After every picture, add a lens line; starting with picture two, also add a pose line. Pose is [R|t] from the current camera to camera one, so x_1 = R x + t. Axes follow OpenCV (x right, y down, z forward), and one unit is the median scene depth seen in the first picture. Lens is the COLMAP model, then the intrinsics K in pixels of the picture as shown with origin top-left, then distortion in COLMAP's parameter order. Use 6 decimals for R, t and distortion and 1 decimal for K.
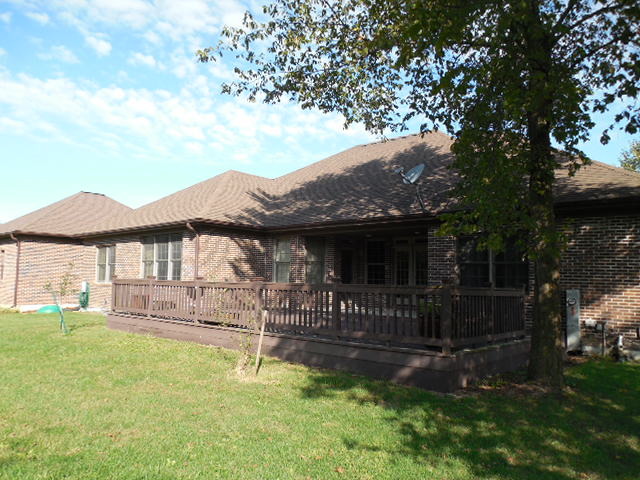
lens RADIAL K [[483.6, 0, 320.0], [0, 483.6, 240.0], [0, 0, 1]] dist [0.002253, -0.001895]
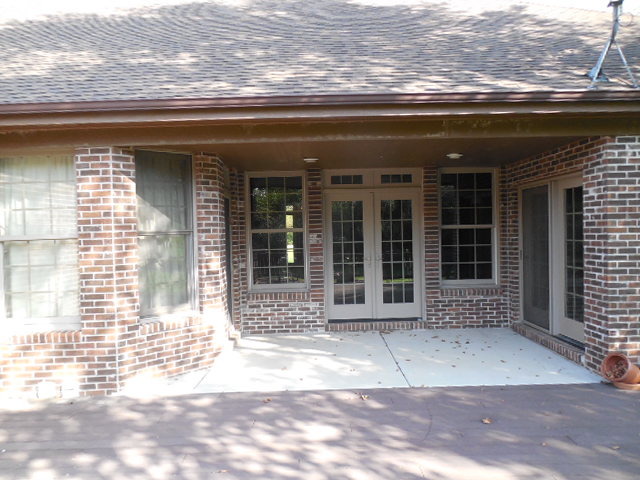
lens RADIAL K [[483.6, 0, 320.0], [0, 483.6, 240.0], [0, 0, 1]] dist [0.002253, -0.001895]
pose [[0.739022, -0.050908, 0.671755, -0.151625], [-0.022615, 0.994704, 0.100262, 0.015129], [-0.673302, -0.089288, 0.733957, 0.687156]]
